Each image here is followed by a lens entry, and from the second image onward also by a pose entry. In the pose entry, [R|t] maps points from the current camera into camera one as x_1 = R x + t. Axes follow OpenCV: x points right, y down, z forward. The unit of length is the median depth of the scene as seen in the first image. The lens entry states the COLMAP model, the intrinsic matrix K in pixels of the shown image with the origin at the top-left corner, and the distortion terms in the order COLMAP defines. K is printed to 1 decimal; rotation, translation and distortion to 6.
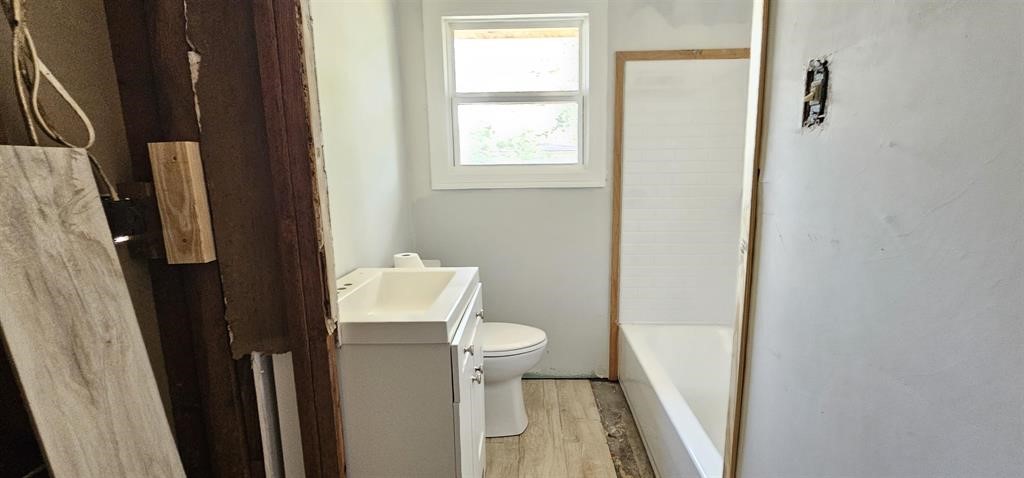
lens RADIAL K [[418.9, 0, 518.0], [0, 418.9, 238.3], [0, 0, 1]] dist [0.003042, 0.001100]
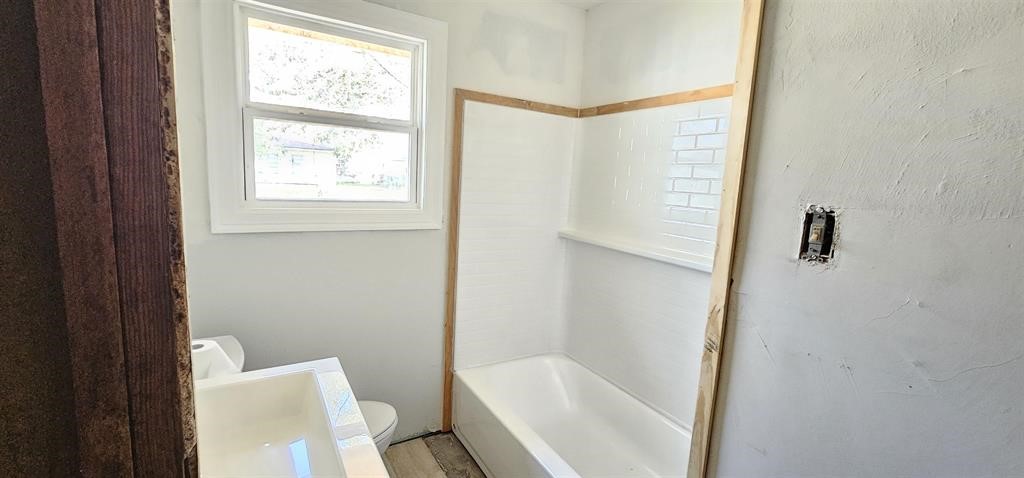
lens RADIAL K [[418.9, 0, 512.4], [0, 418.9, 238.0], [0, 0, 1]] dist [0.003042, 0.001100]
pose [[0.833841, -0.019598, 0.551657, -0.422791], [0.023654, 0.999720, -0.000237, -0.238199], [-0.551498, 0.013246, 0.834071, 0.334368]]
